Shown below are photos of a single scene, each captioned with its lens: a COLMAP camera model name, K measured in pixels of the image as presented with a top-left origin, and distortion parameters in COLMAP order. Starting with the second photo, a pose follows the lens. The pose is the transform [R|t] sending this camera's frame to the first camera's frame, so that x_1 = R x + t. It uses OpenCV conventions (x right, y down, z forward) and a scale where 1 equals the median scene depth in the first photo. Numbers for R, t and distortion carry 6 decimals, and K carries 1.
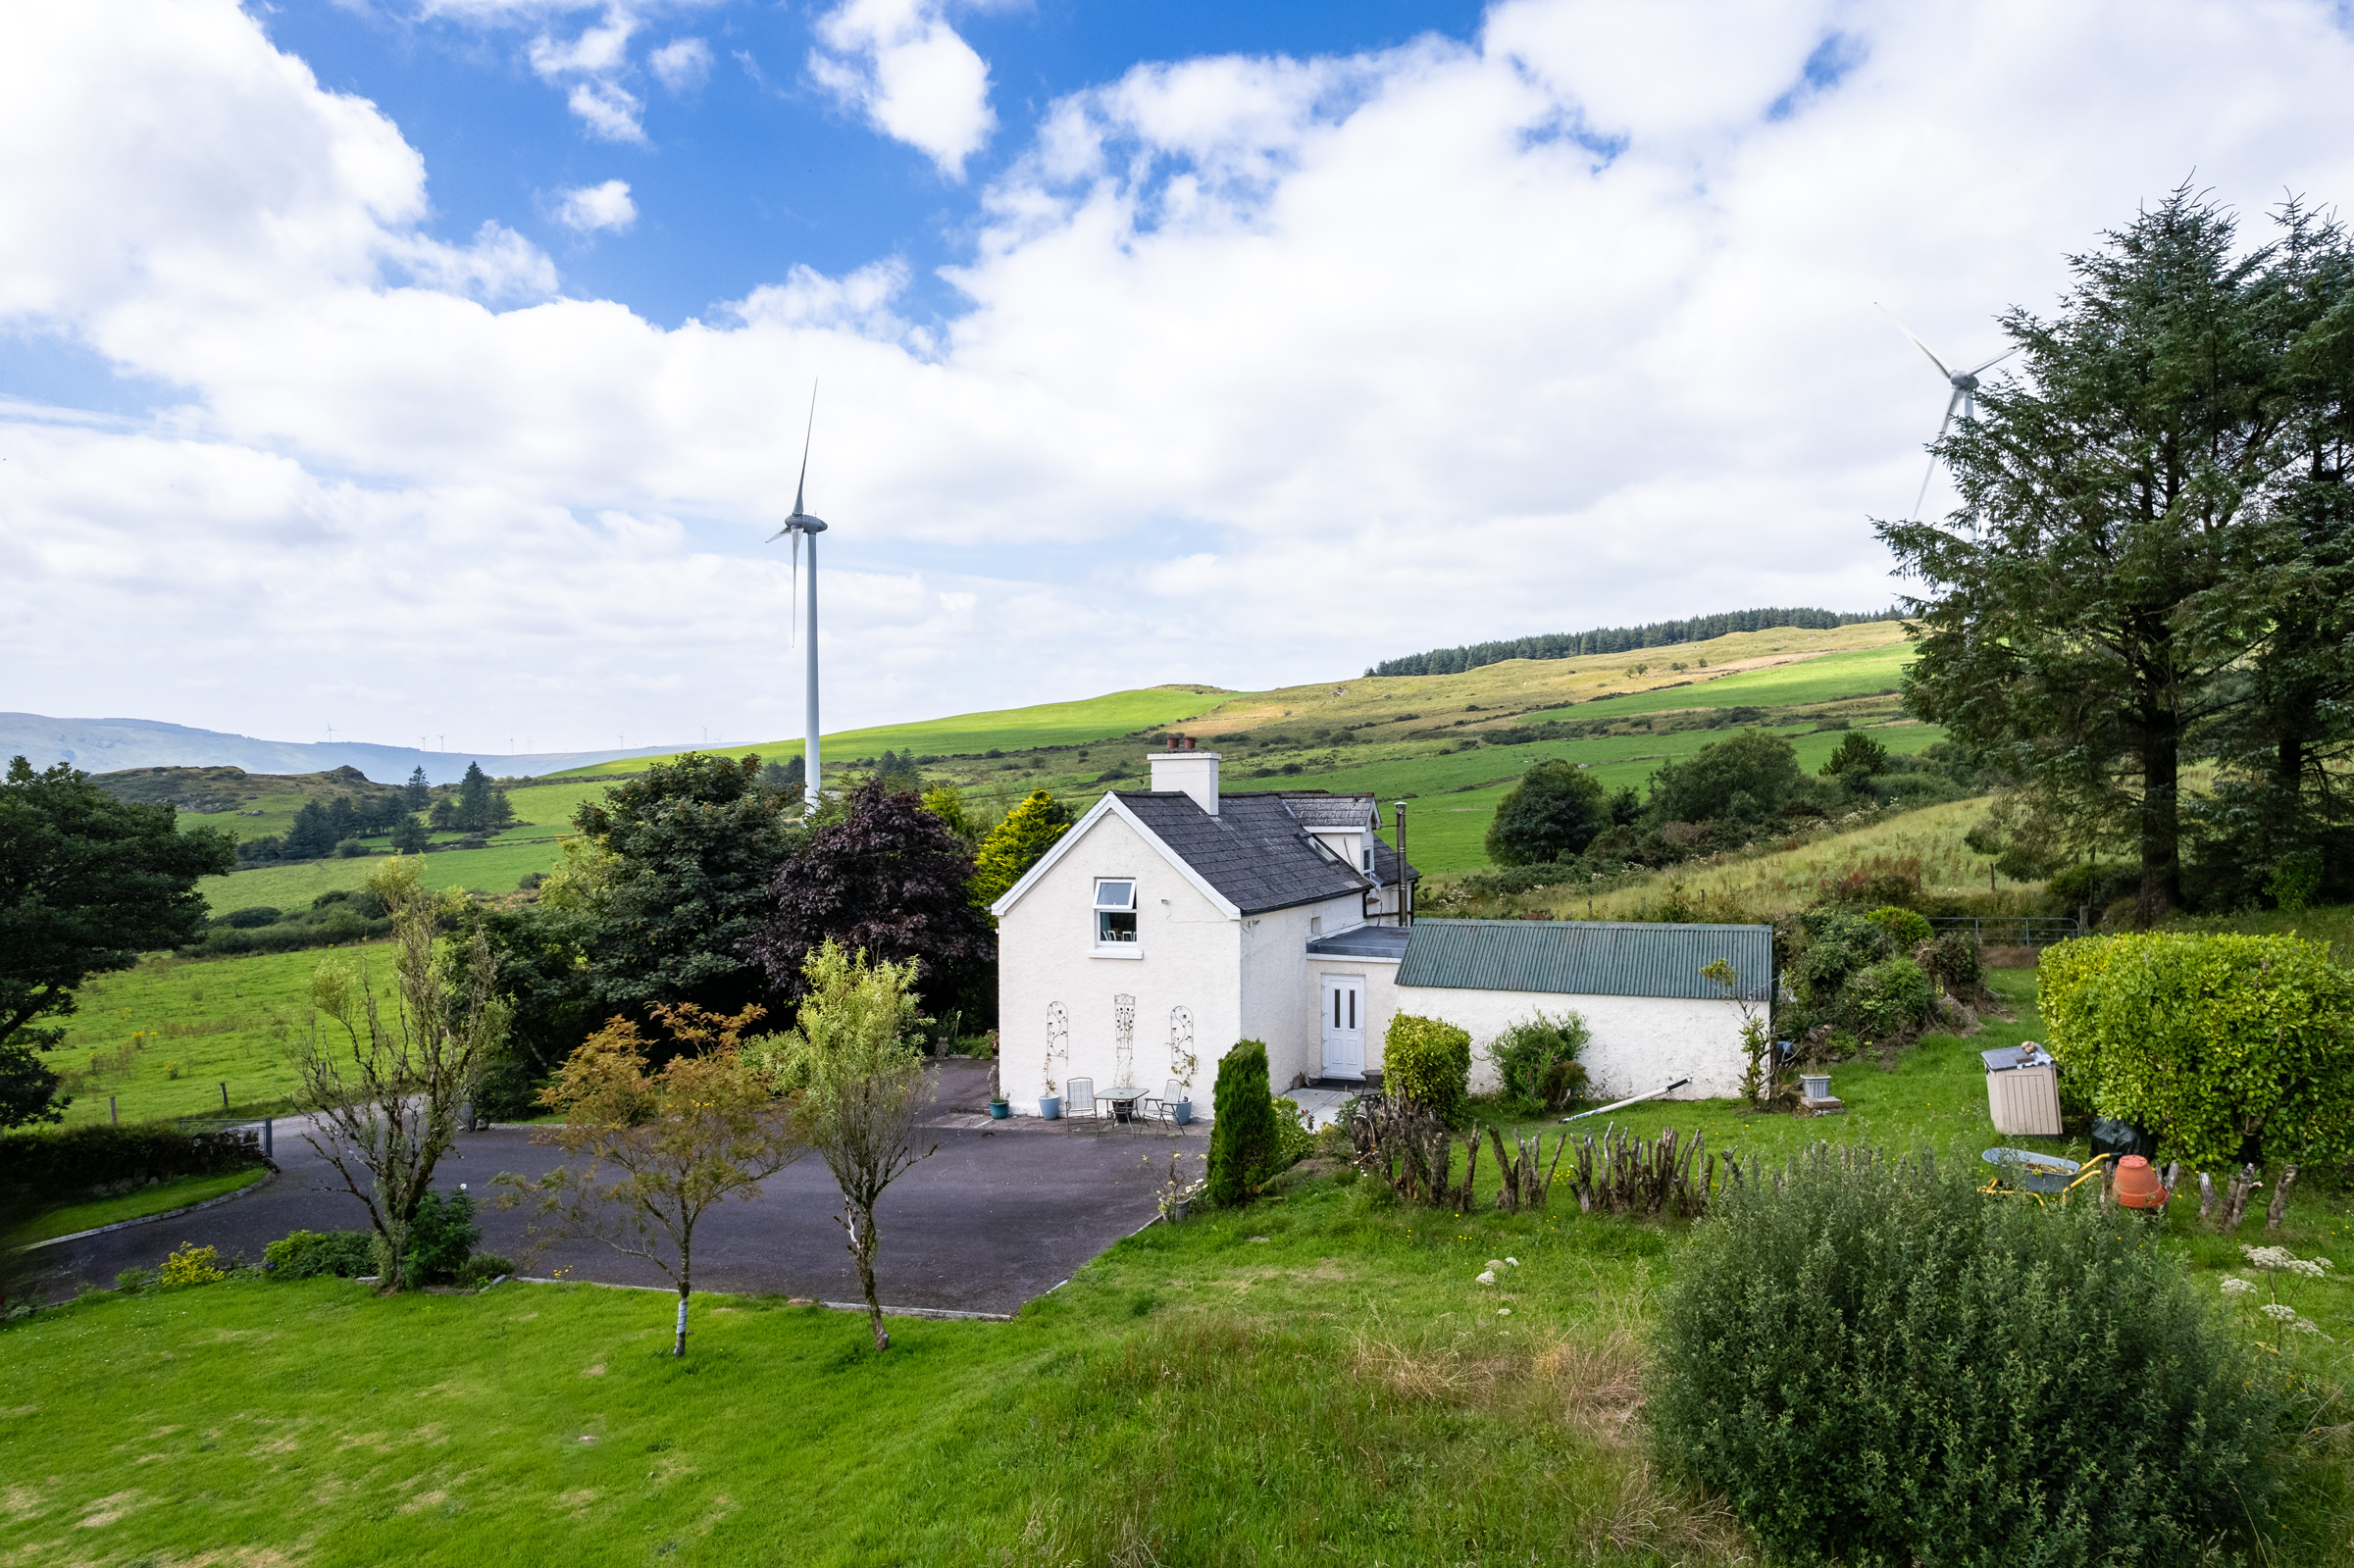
lens RADIAL K [[1502.8, 0, 1184.7], [0, 1502.8, 789.5], [0, 0, 1]] dist [-0.079386, 0.074892]
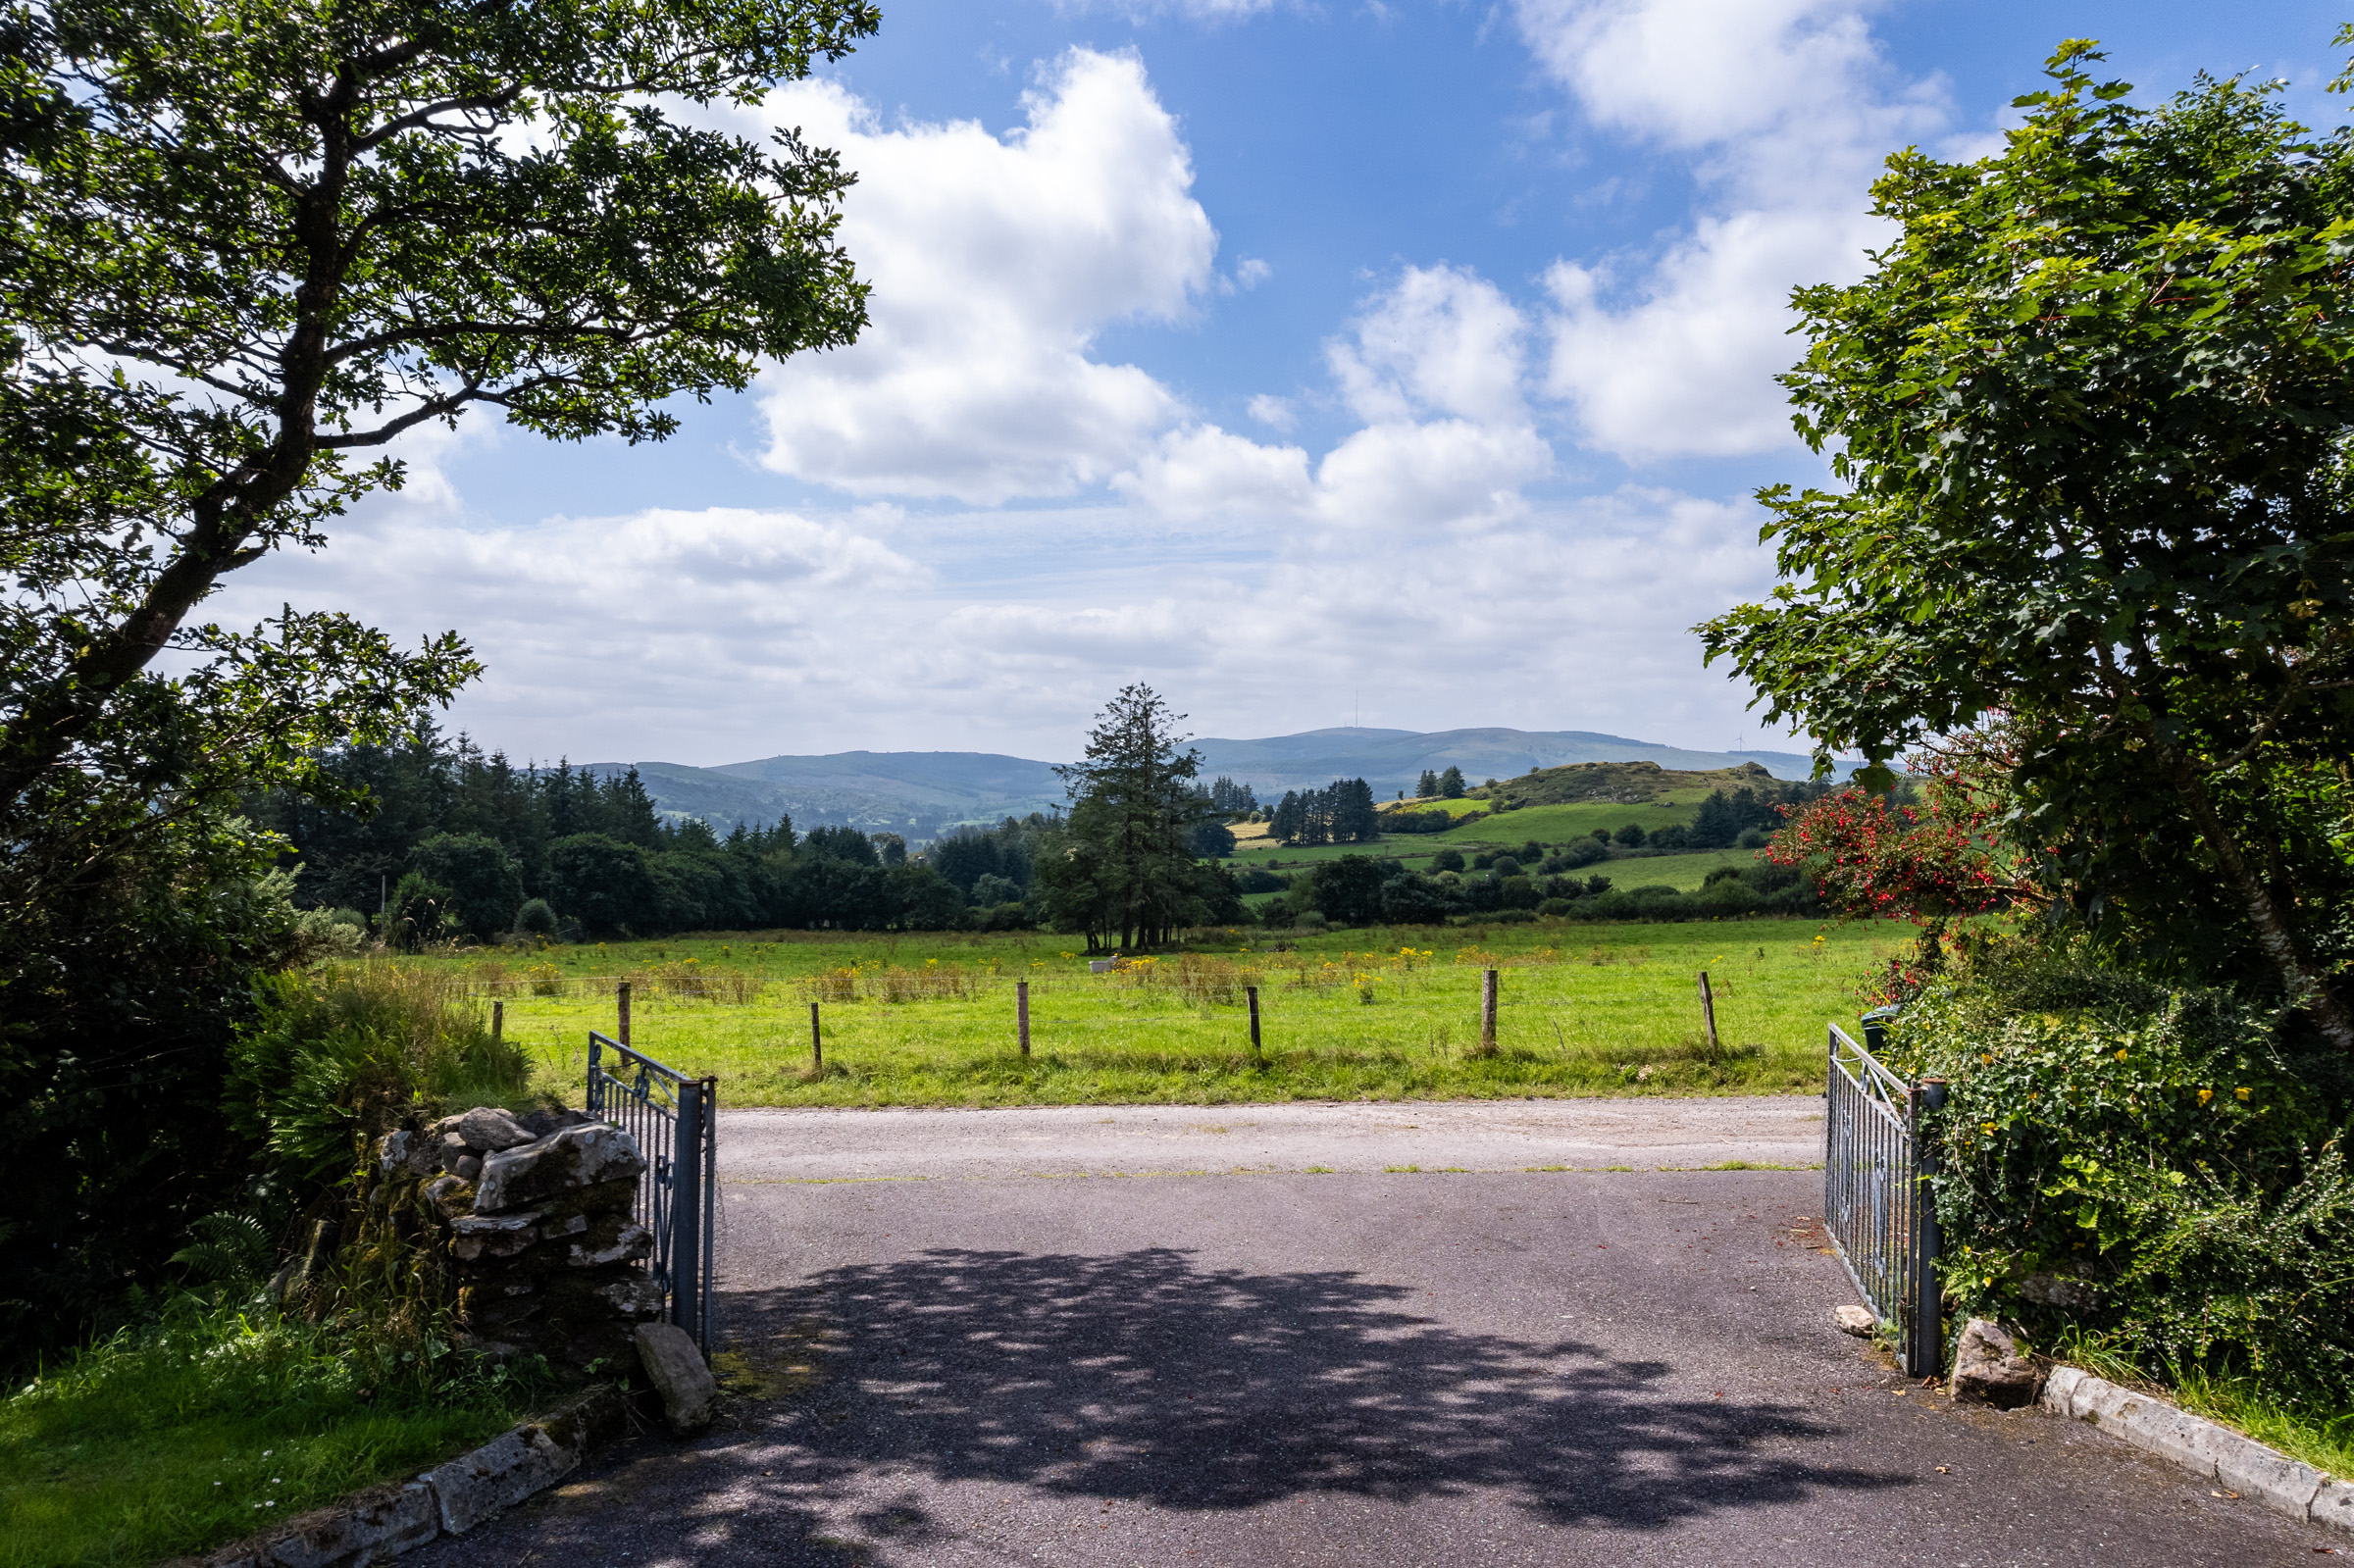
lens RADIAL K [[1502.8, 0, 1184.7], [0, 1502.8, 789.5], [0, 0, 1]] dist [-0.079386, 0.074892]
pose [[0.634063, 0.007150, -0.773248, -0.556057], [-0.016663, 0.999851, -0.004418, 0.230490], [0.773101, 0.015686, 0.634088, 1.133929]]
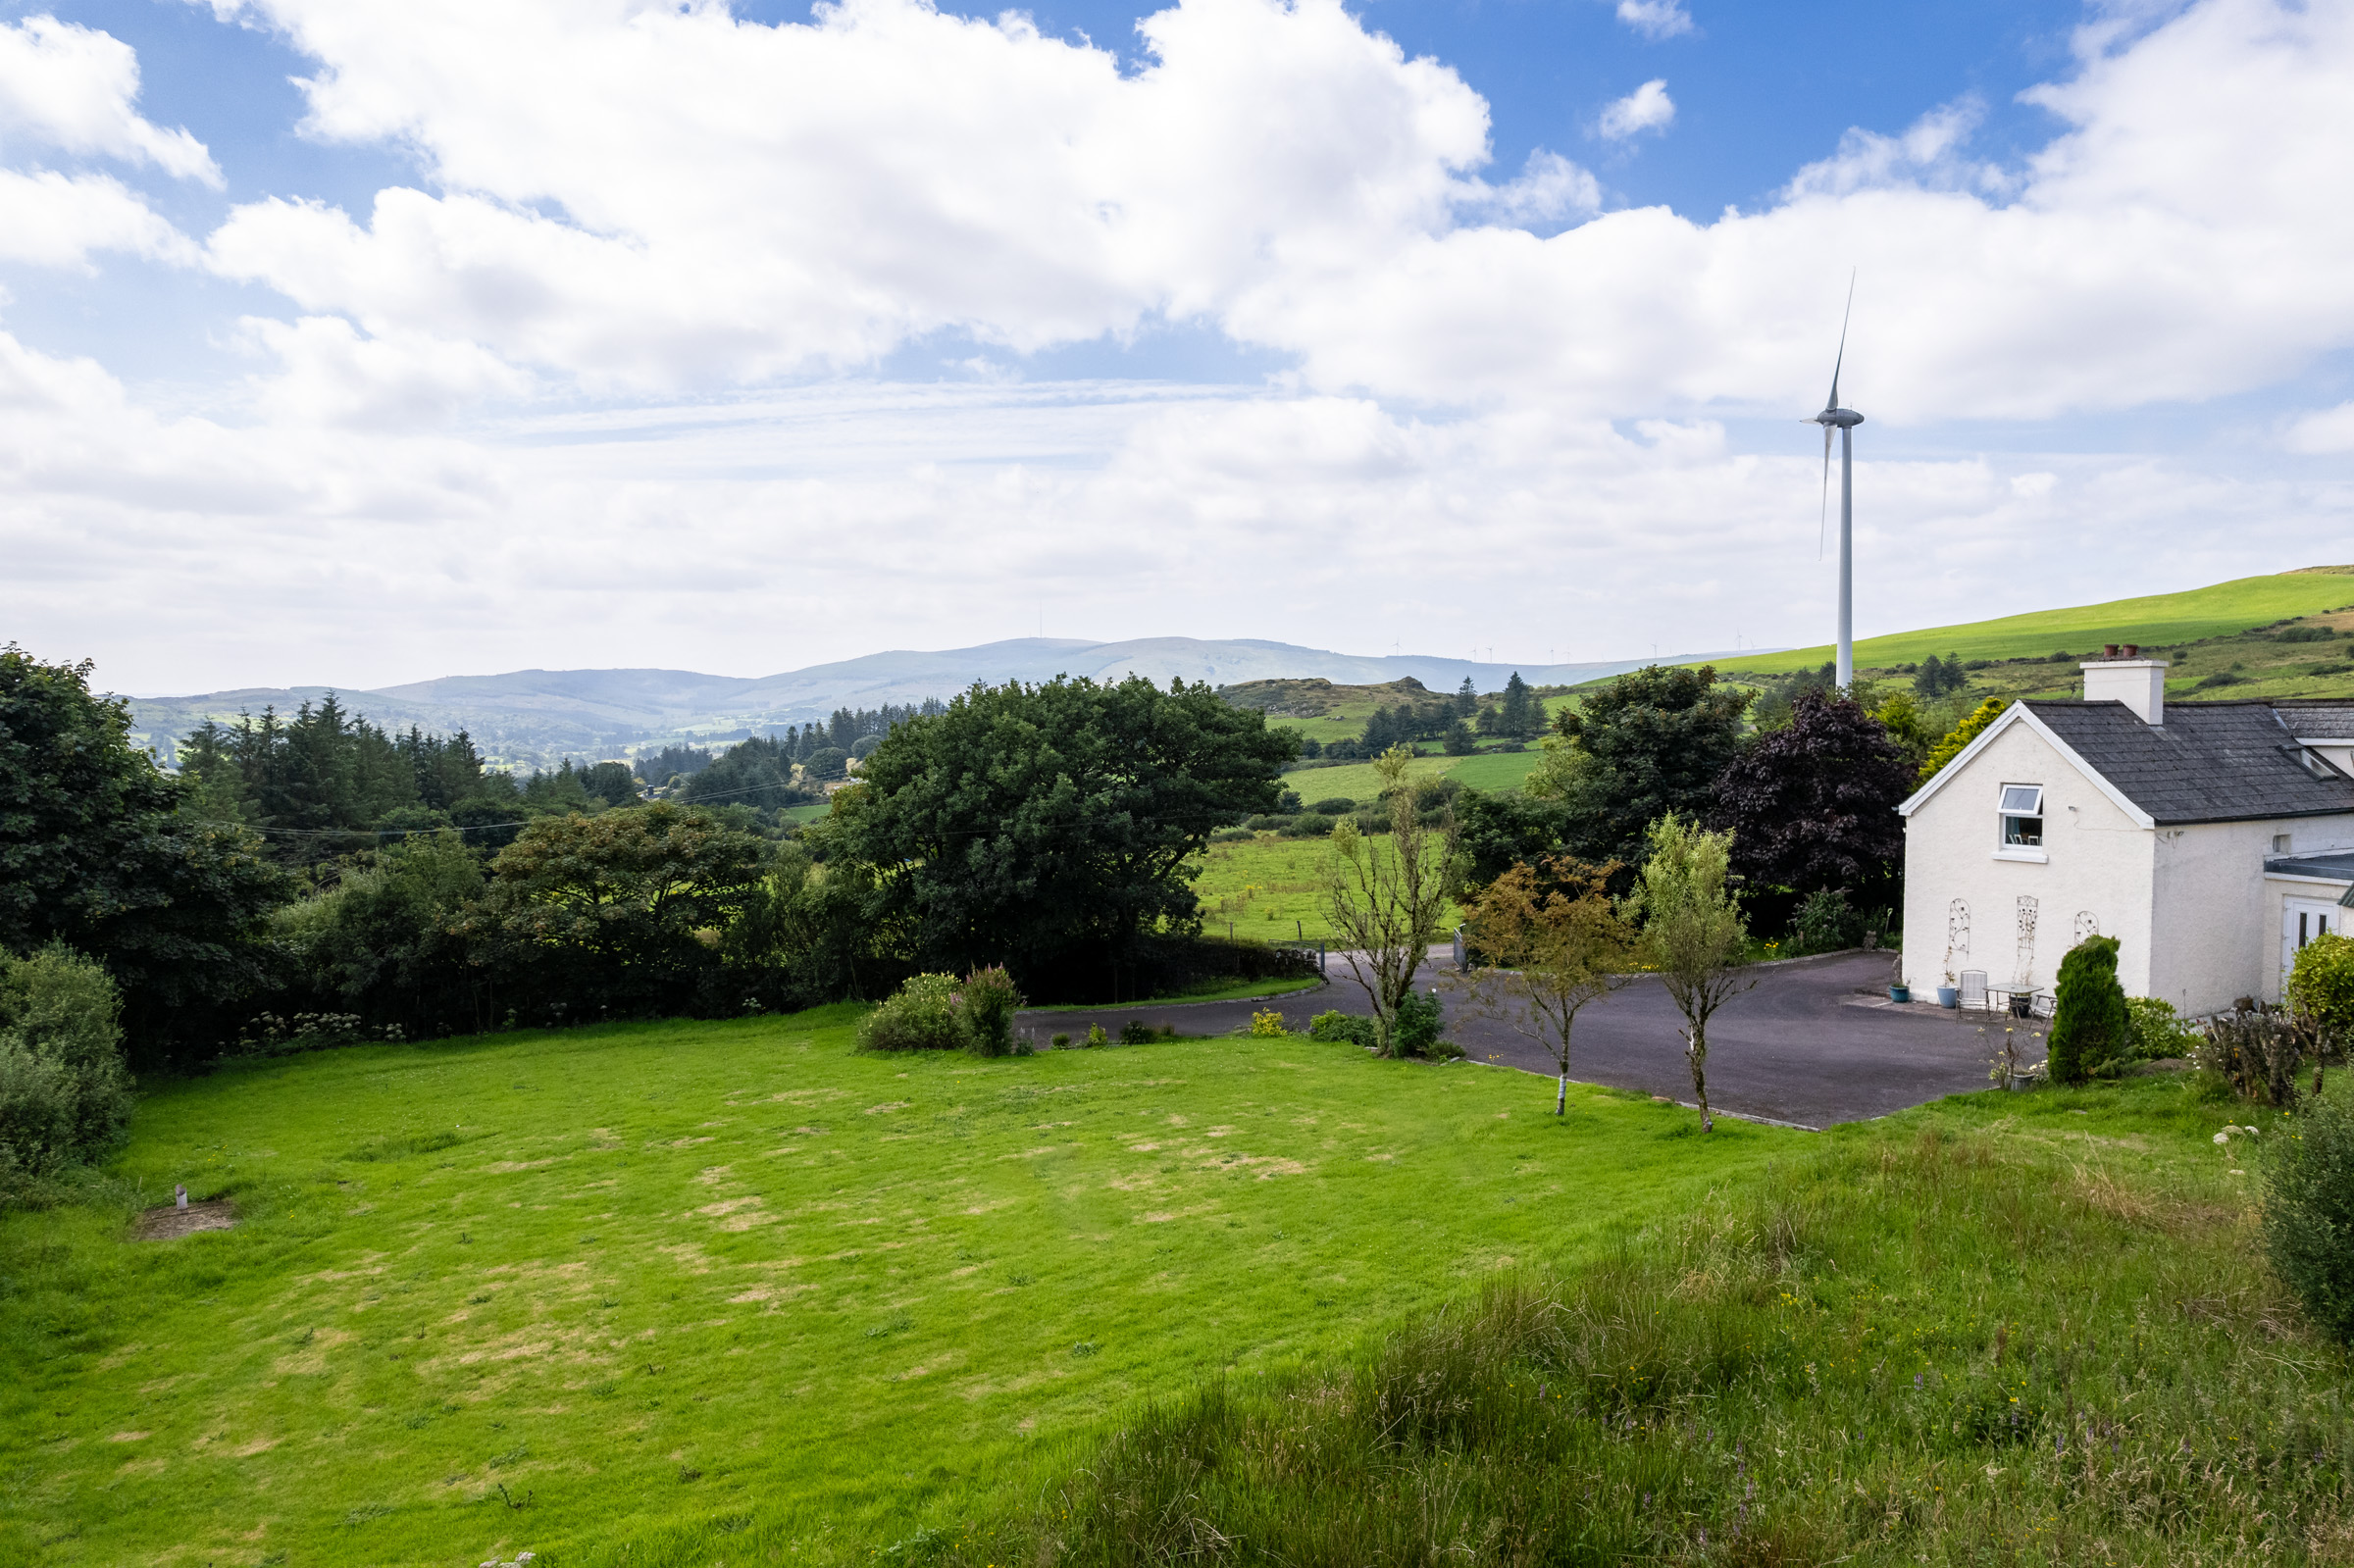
lens RADIAL K [[1502.8, 0, 1184.7], [0, 1502.8, 789.5], [0, 0, 1]] dist [-0.079386, 0.074892]
pose [[0.786398, 0.035381, -0.616706, 0.116923], [0.002690, 0.998153, 0.060694, -0.000476], [0.617714, -0.049389, 0.784851, -0.144463]]
